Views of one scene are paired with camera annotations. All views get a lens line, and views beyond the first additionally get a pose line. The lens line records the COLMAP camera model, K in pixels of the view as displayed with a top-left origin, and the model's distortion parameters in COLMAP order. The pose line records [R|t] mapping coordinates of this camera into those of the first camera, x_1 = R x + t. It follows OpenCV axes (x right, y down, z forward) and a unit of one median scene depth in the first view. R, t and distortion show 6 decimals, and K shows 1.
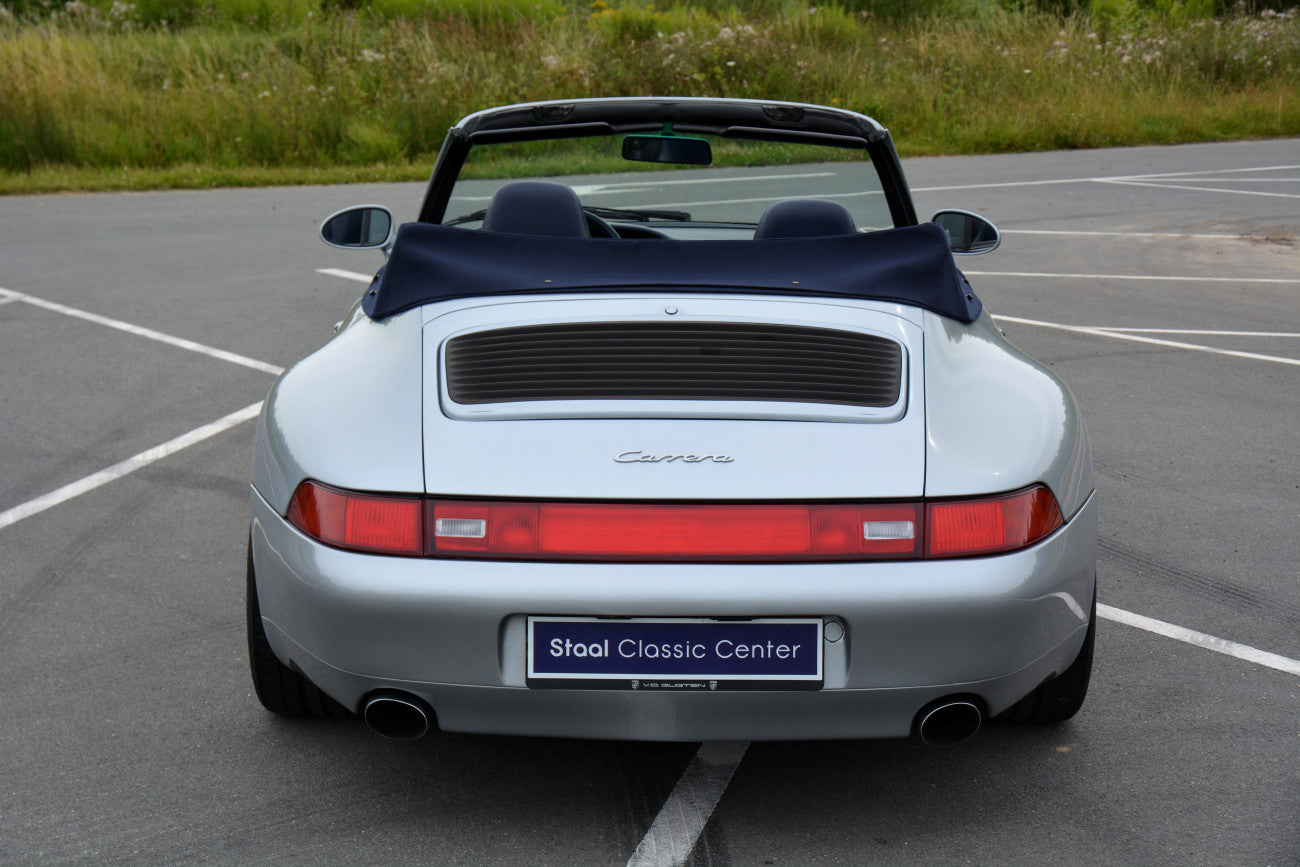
lens RADIAL K [[2410.5, 0, 623.8], [0, 2410.5, 451.8], [0, 0, 1]] dist [0.224120, 0.022491]
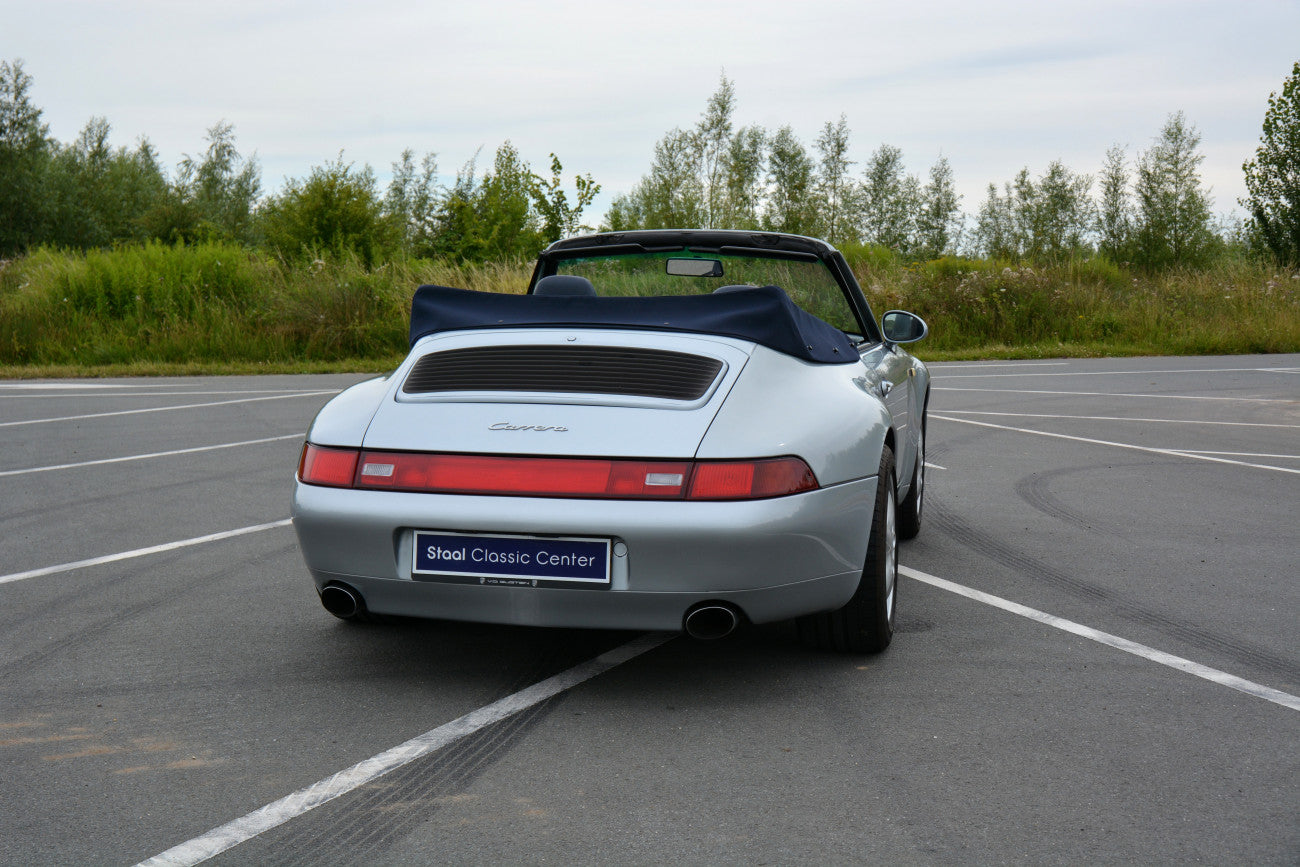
lens RADIAL K [[1651.2, 0, 620.7], [0, 1651.2, 444.2], [0, 0, 1]] dist [0.047214, 0.252882]
pose [[0.973181, 0.023989, -0.228787, 0.277697], [-0.042511, 0.996173, -0.076372, 0.078874], [0.226079, 0.084050, 0.970476, 0.054829]]
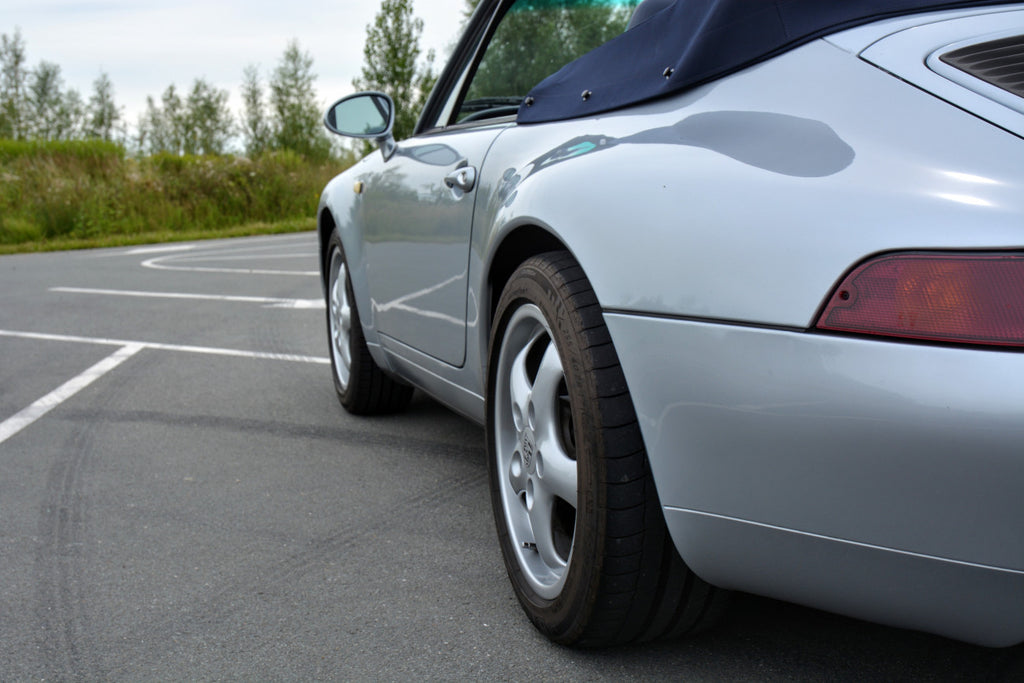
lens RADIAL K [[1322.4, 0, 512.0], [0, 1322.4, 341.5], [0, 0, 1]] dist [-0.006077, 0.377080]
pose [[0.953717, -0.074452, 0.291343, -0.300896], [0.092178, 0.994605, -0.047579, 0.037859], [-0.286229, 0.072233, 0.955435, 0.691754]]
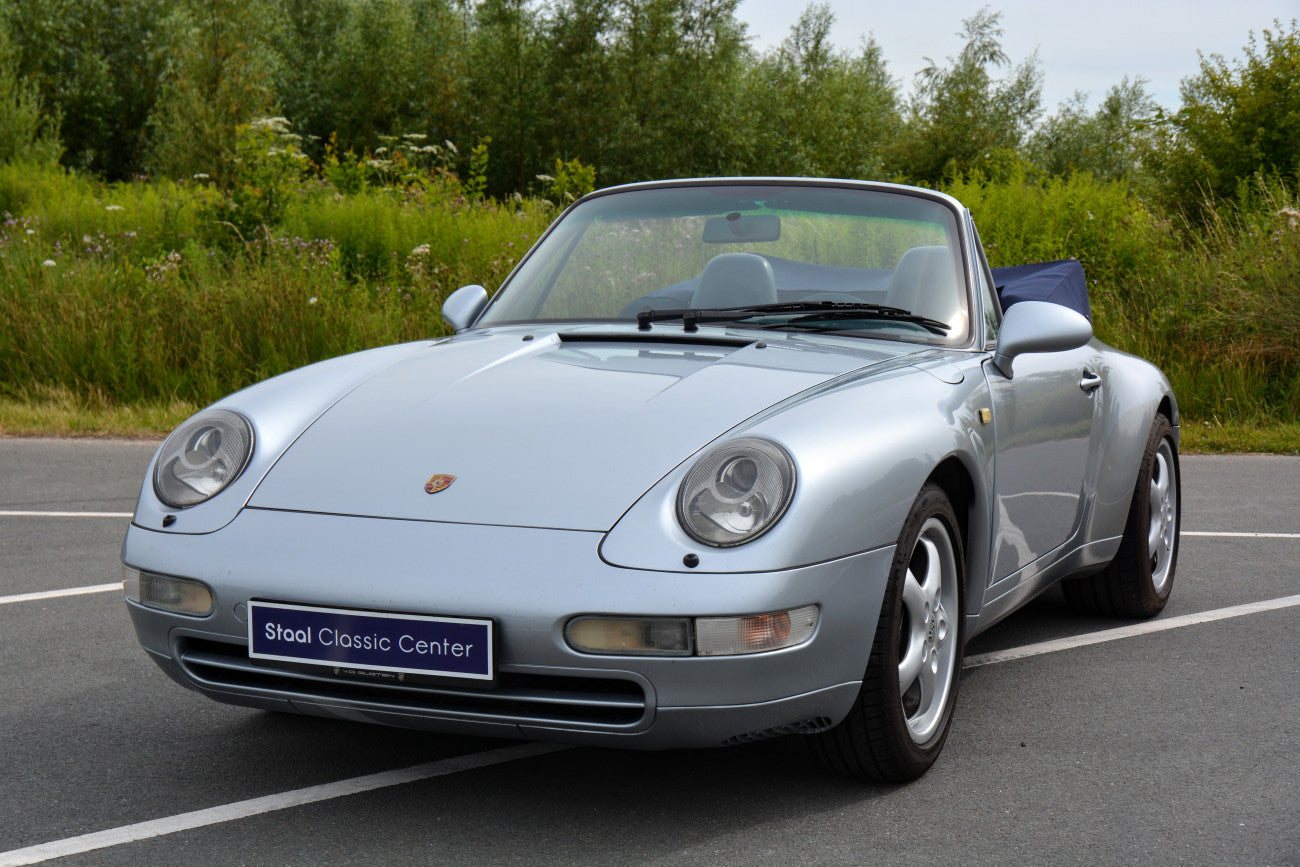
lens RADIAL K [[2151.0, 0, 630.0], [0, 2151.0, 437.3], [0, 0, 1]] dist [0.155842, 0.172947]
pose [[0.826608, 0.063198, -0.559218, -0.735343], [-0.114125, 0.991853, -0.056603, -0.177355], [0.551085, 0.110609, 0.827086, 1.424403]]
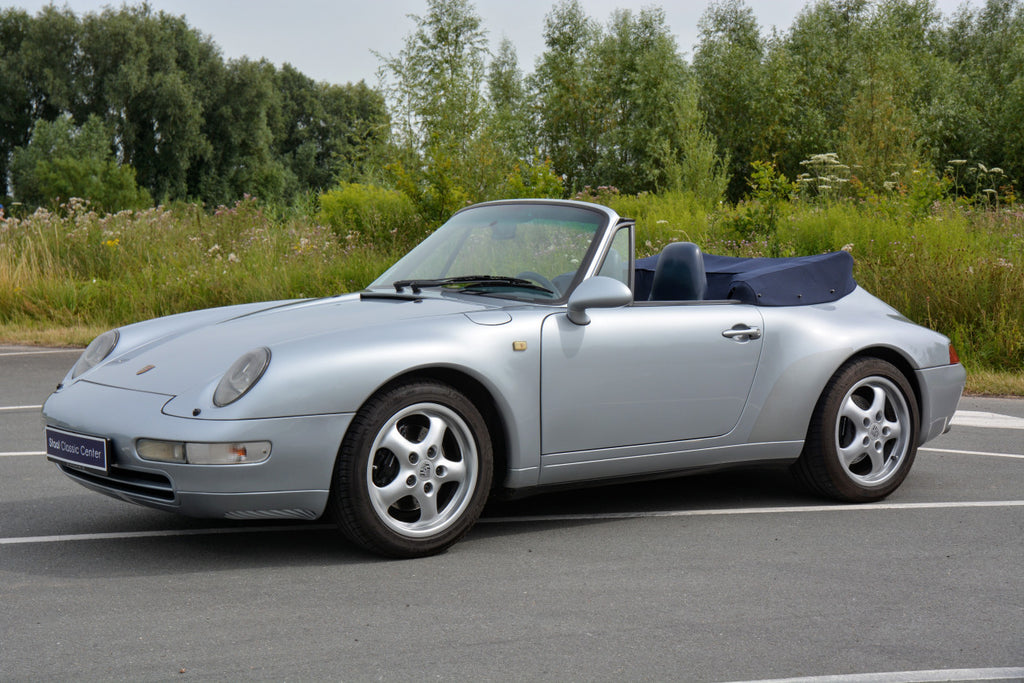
lens RADIAL K [[1650.3, 0, 499.8], [0, 1650.3, 343.7], [0, 0, 1]] dist [0.163894, 0.236449]
pose [[0.446632, 0.062028, -0.892565, -0.042470], [-0.165713, 0.986069, -0.014395, -0.246041], [0.879238, 0.154339, 0.450689, 1.782435]]
